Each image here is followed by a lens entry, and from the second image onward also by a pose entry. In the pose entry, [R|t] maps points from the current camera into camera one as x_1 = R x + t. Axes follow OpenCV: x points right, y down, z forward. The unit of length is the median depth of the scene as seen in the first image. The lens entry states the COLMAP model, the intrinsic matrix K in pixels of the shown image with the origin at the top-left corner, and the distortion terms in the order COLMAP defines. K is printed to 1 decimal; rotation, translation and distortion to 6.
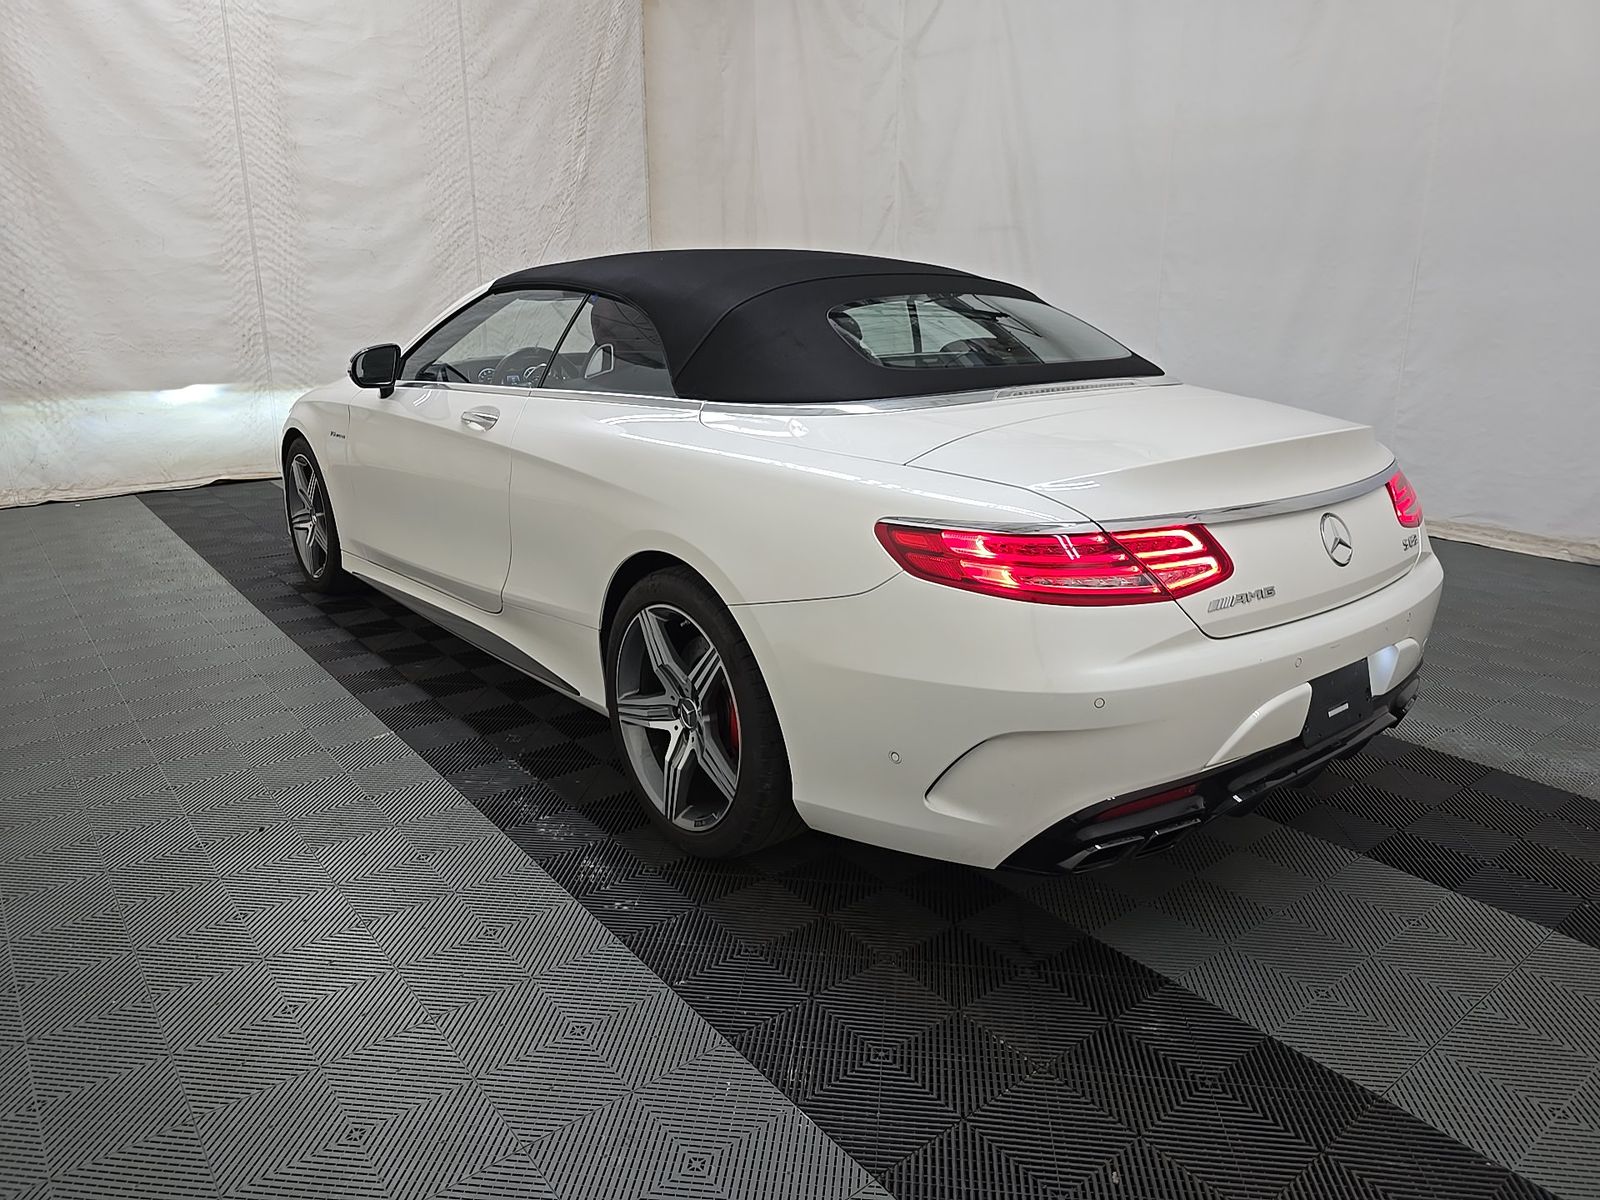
lens RADIAL K [[1072.2, 0, 795.4], [0, 1072.2, 599.1], [0, 0, 1]] dist [0.036492, -0.034214]
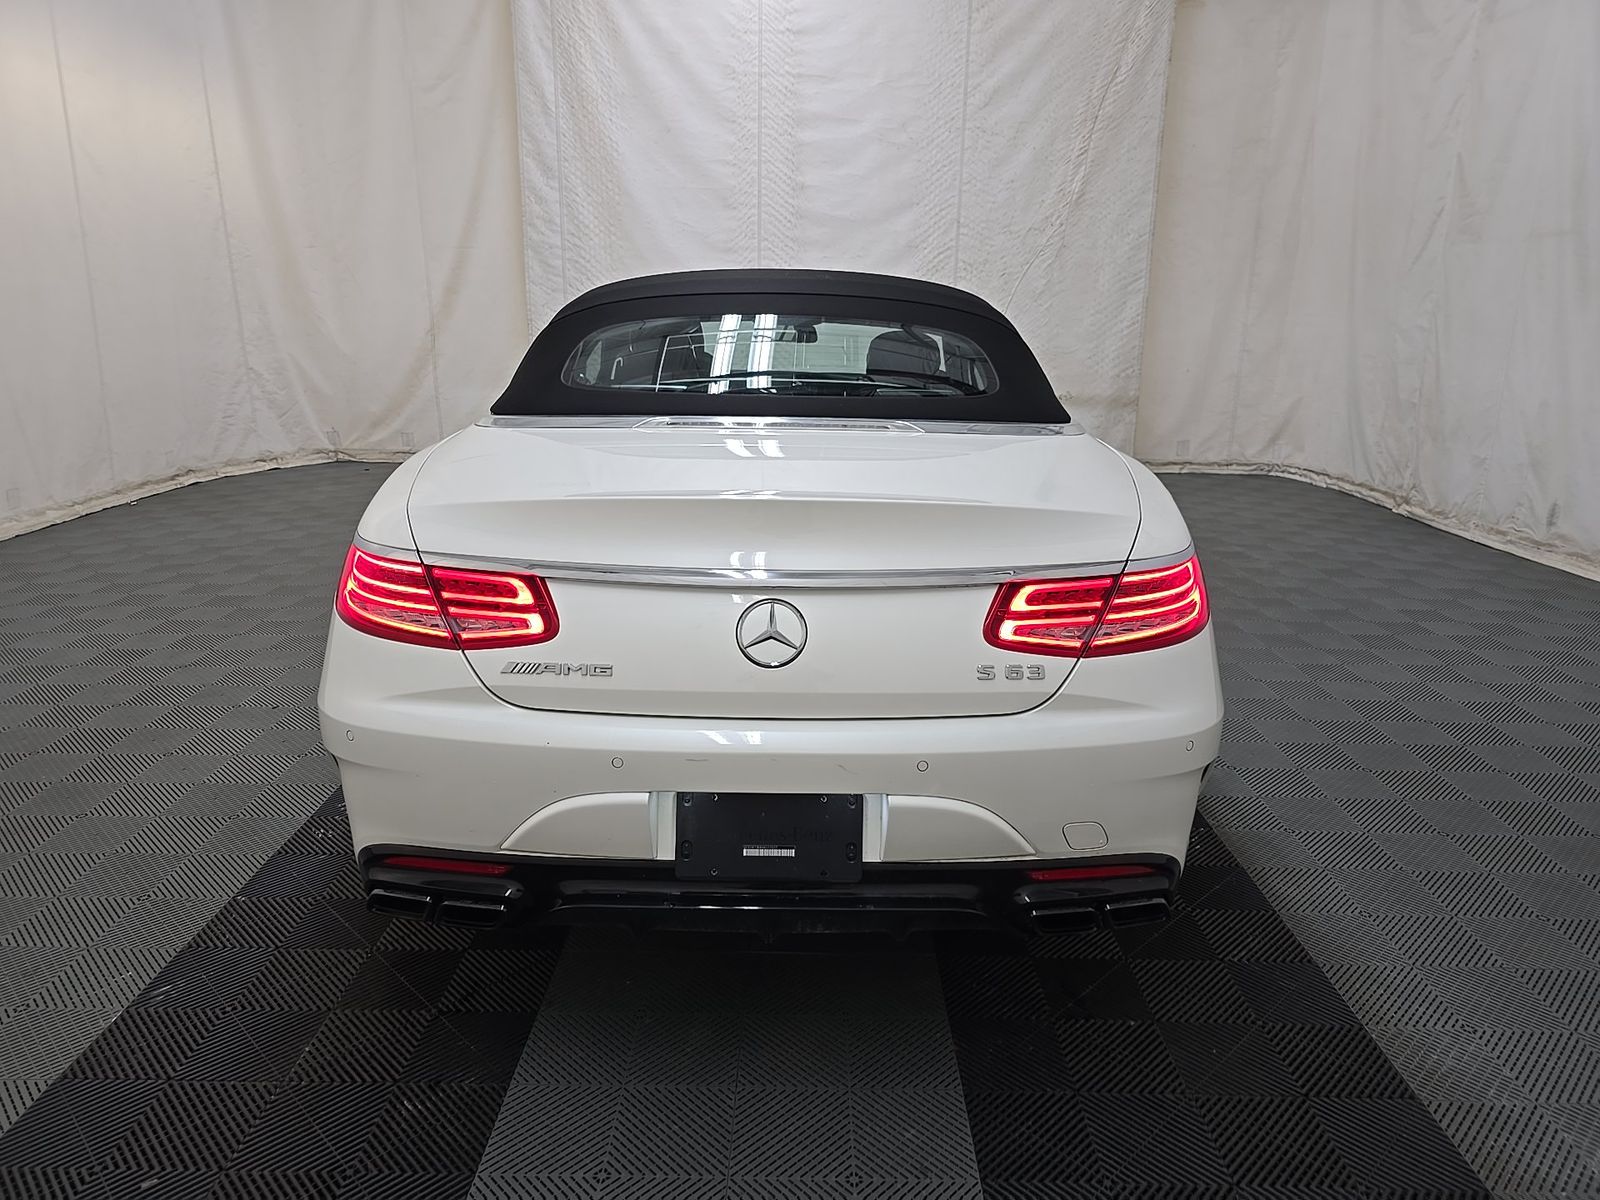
lens RADIAL K [[1072.2, 0, 795.4], [0, 1072.2, 599.1], [0, 0, 1]] dist [0.036492, -0.034214]
pose [[0.778004, 0.170964, -0.604550, 0.297159], [-0.183120, 0.982189, 0.042099, -0.034999], [0.600979, 0.077952, 0.795454, 0.119418]]
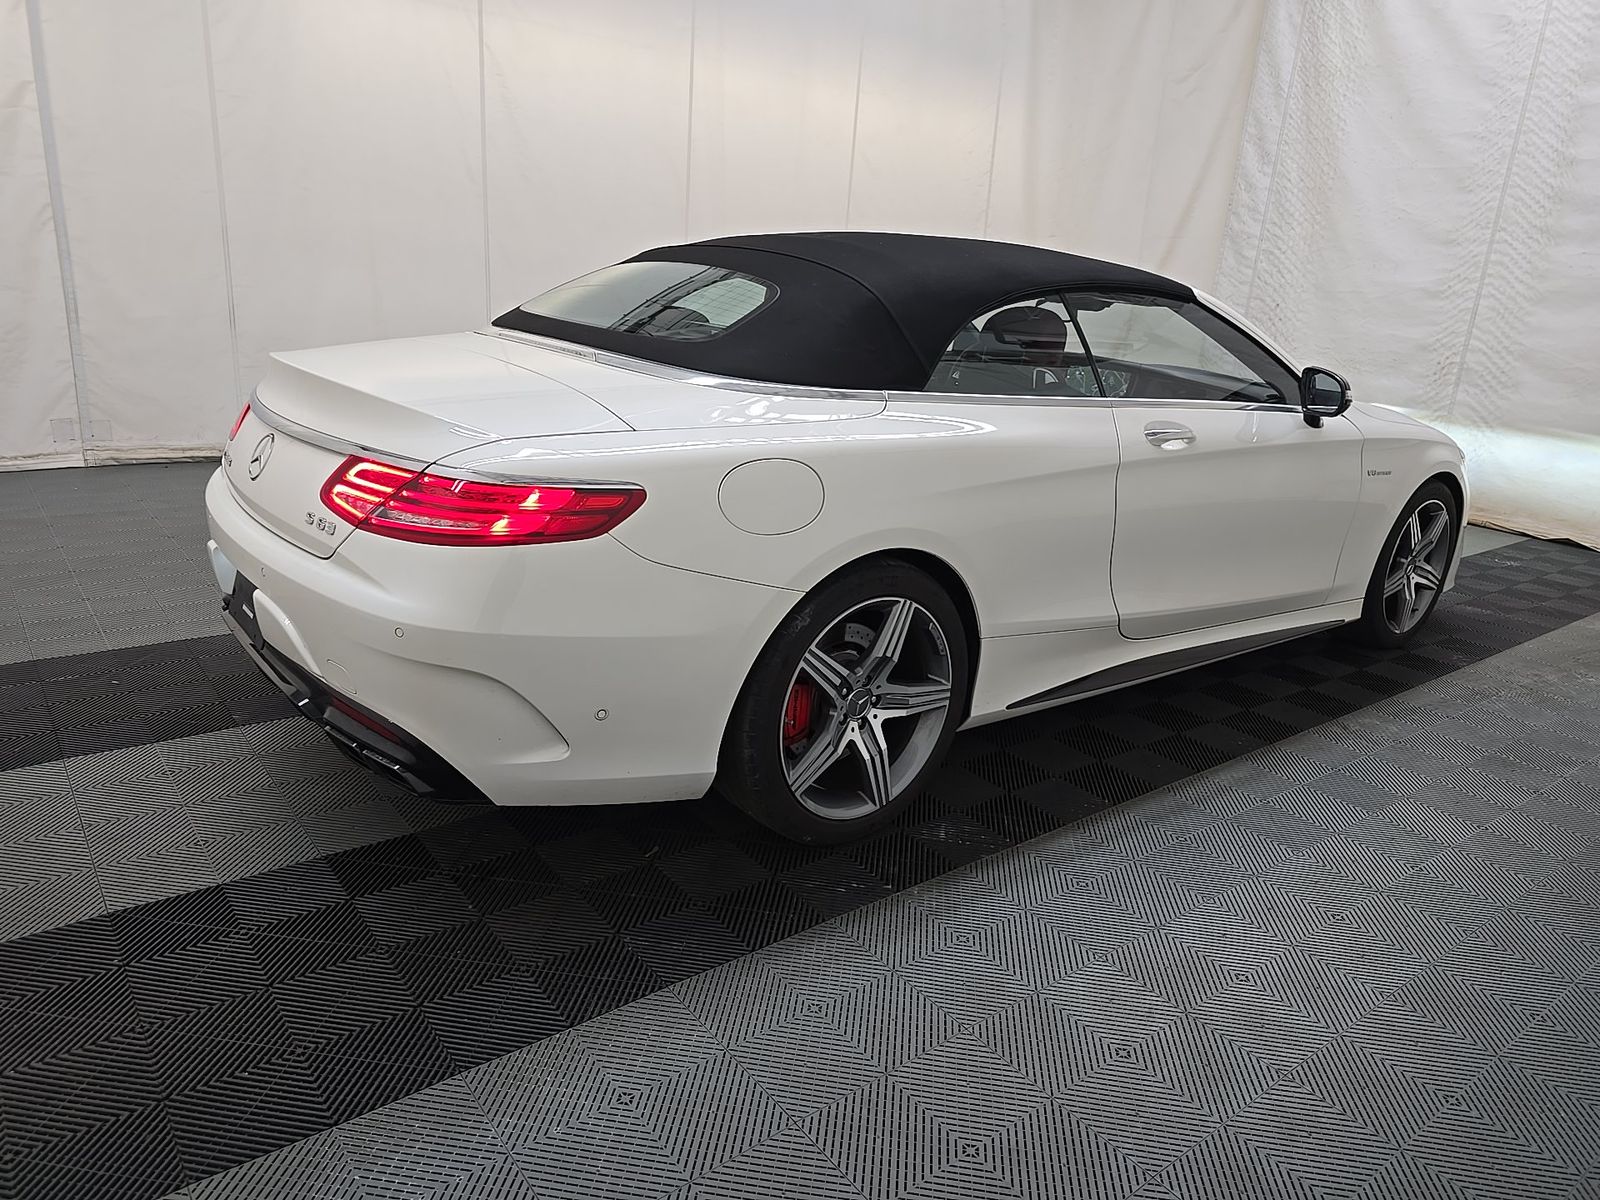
lens RADIAL K [[1086.2, 0, 806.4], [0, 1086.2, 572.1], [0, 0, 1]] dist [0.057451, -0.034558]
pose [[0.004866, 0.269853, -0.962889, 0.489817], [-0.346883, 0.903567, 0.251475, -0.128288], [0.937896, 0.332786, 0.098004, 0.438840]]
